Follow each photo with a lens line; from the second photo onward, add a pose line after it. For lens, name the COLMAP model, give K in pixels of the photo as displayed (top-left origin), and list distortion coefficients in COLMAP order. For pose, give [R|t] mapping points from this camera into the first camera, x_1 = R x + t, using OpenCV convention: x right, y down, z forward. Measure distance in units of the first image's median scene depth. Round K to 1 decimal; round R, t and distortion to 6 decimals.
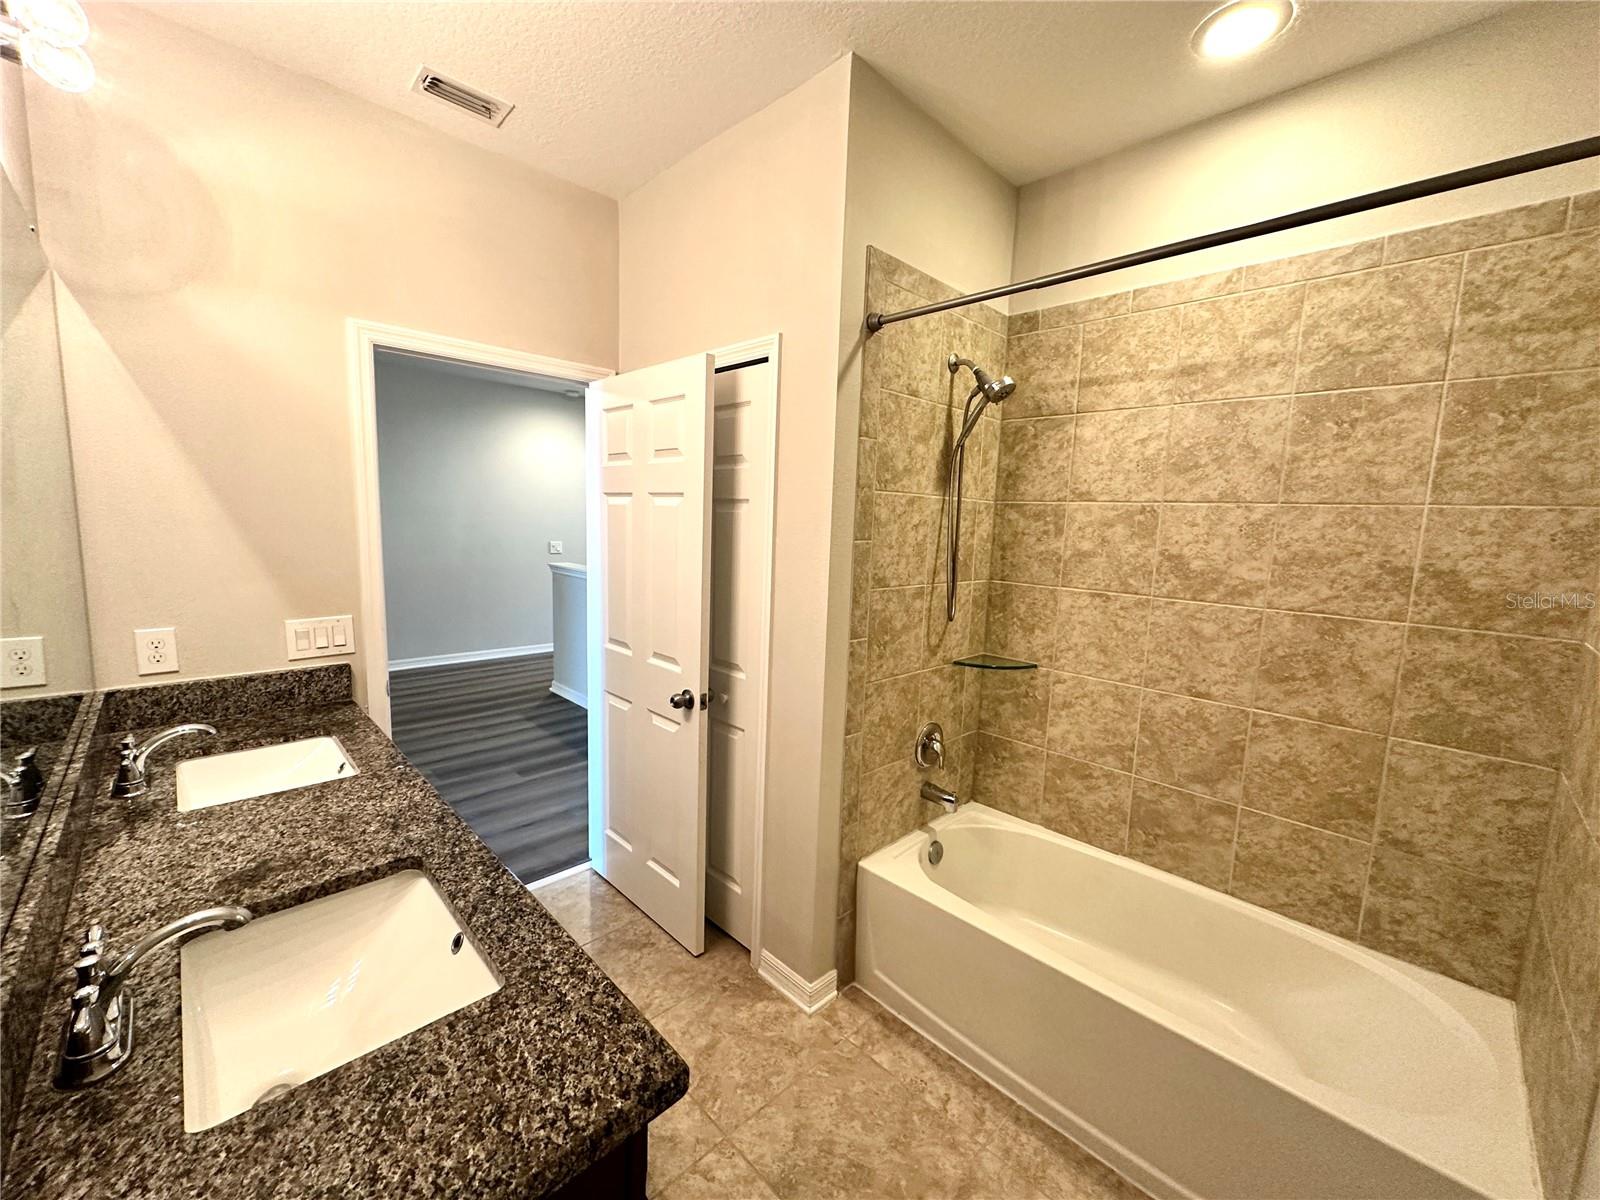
lens RADIAL K [[634.3, 0, 800.0], [0, 634.3, 600.0], [0, 0, 1]] dist [-0.000152, -0.000203]
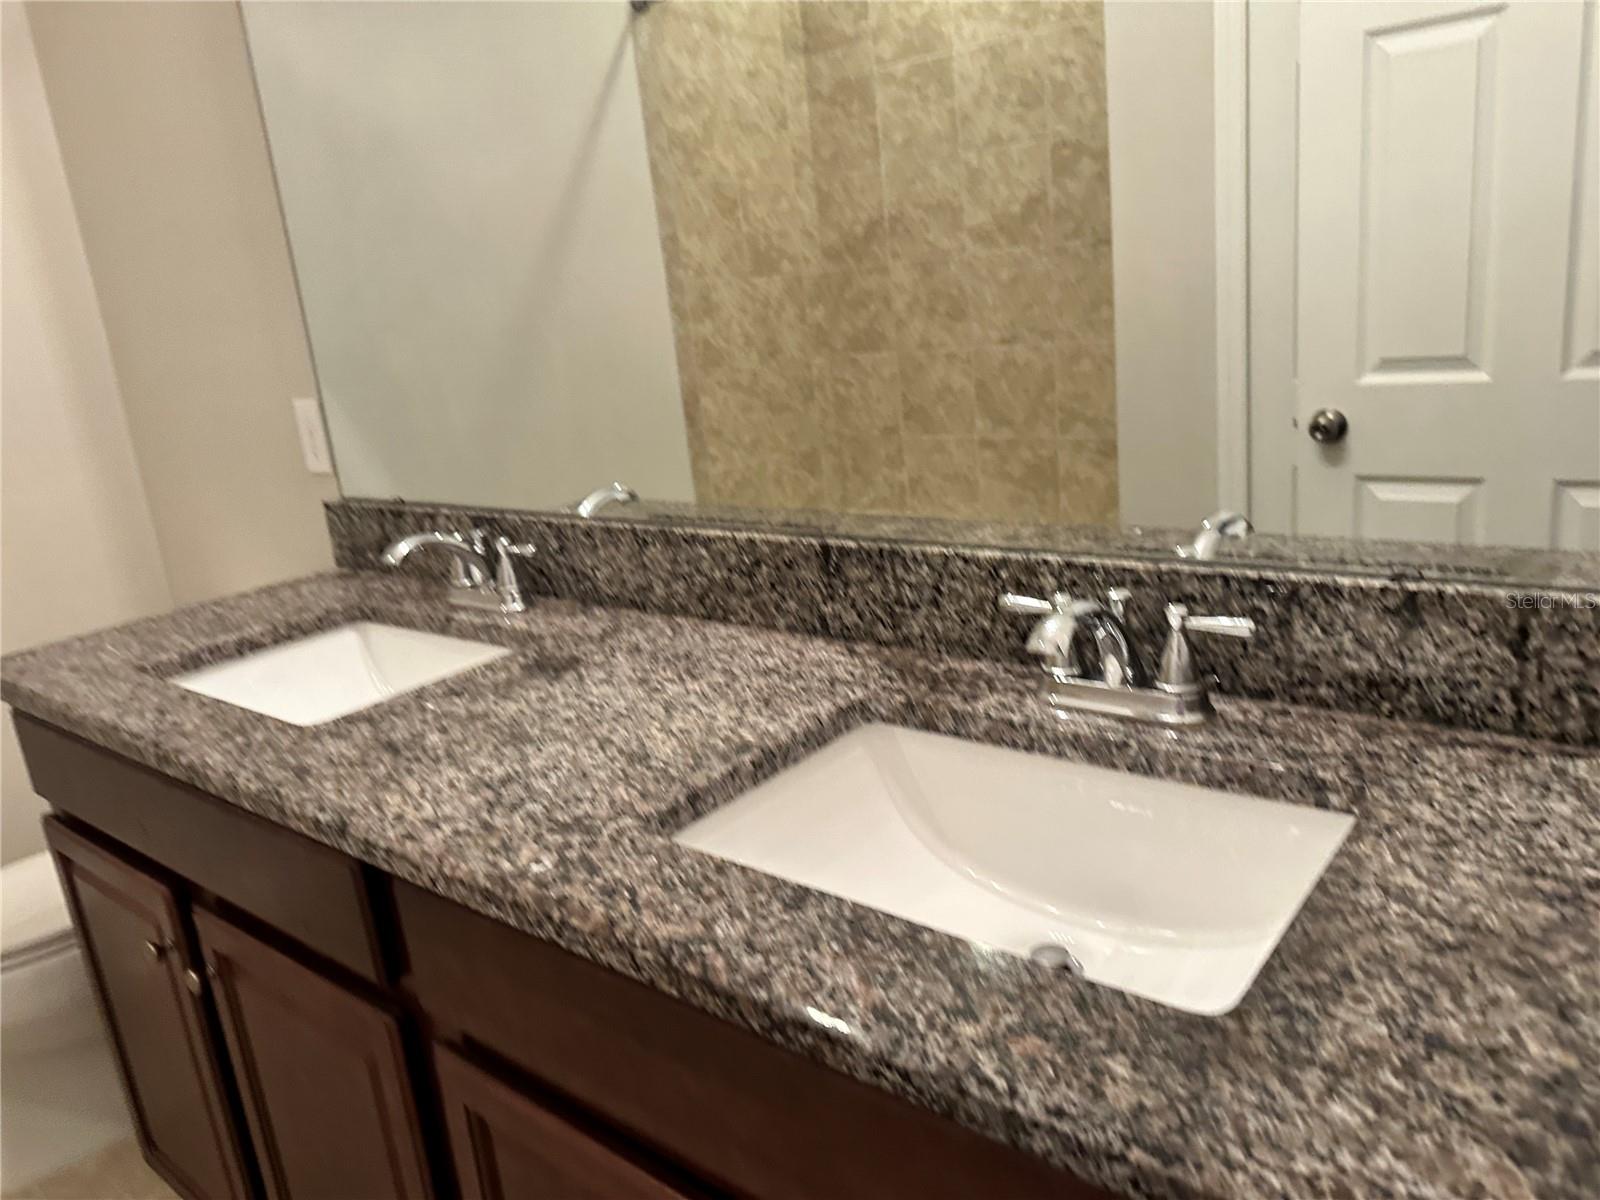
lens RADIAL K [[1125.9, 0, 800.4], [0, 1125.9, 573.7], [0, 0, 1]] dist [0.104547, -0.131583]
pose [[-0.990949, 0.091024, -0.098669, -0.873144], [0.049637, 0.931363, 0.360693, -0.059983], [0.124729, 0.352530, -0.927451, 1.792043]]
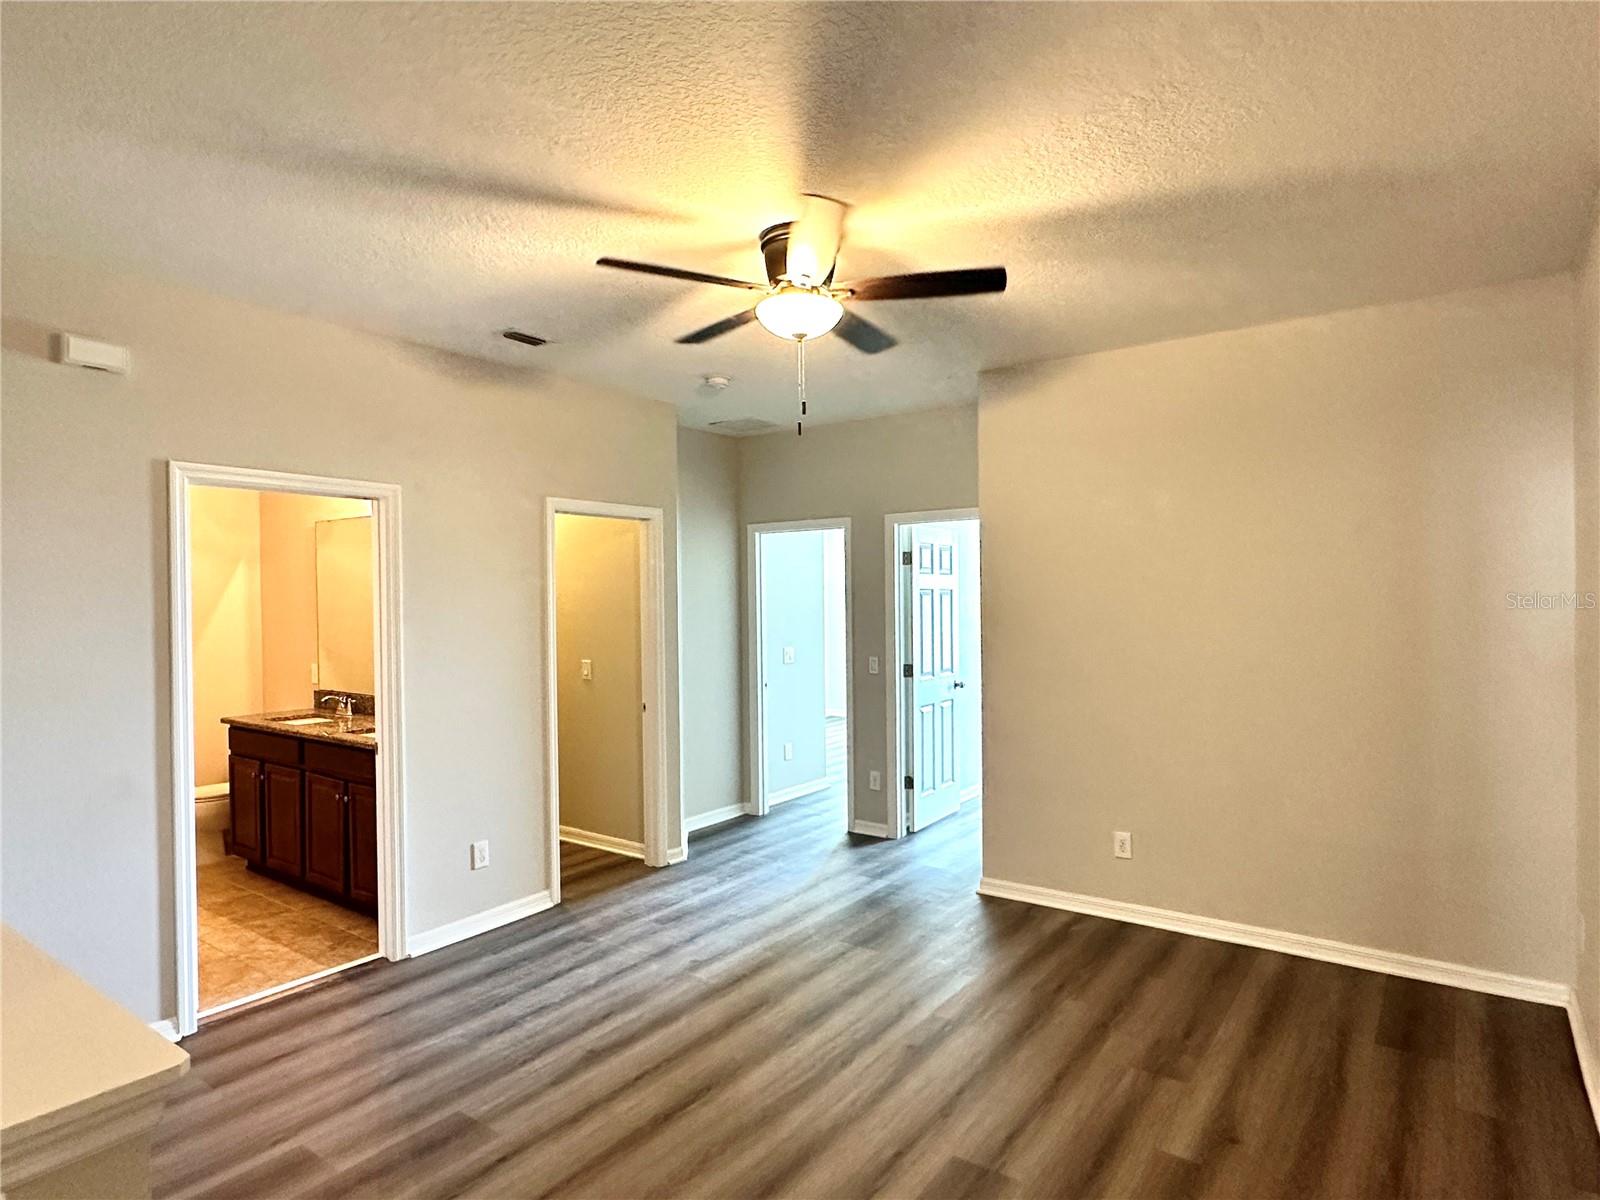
lens RADIAL K [[885.6, 0, 800.0], [0, 885.6, 600.0], [0, 0, 1]] dist [-0.000139, -0.000012]
pose [[-0.983875, -0.025835, -0.176984, -2.040555], [-0.047676, 0.991593, 0.120292, -0.755343], [0.172389, 0.126791, -0.976835, 5.071743]]
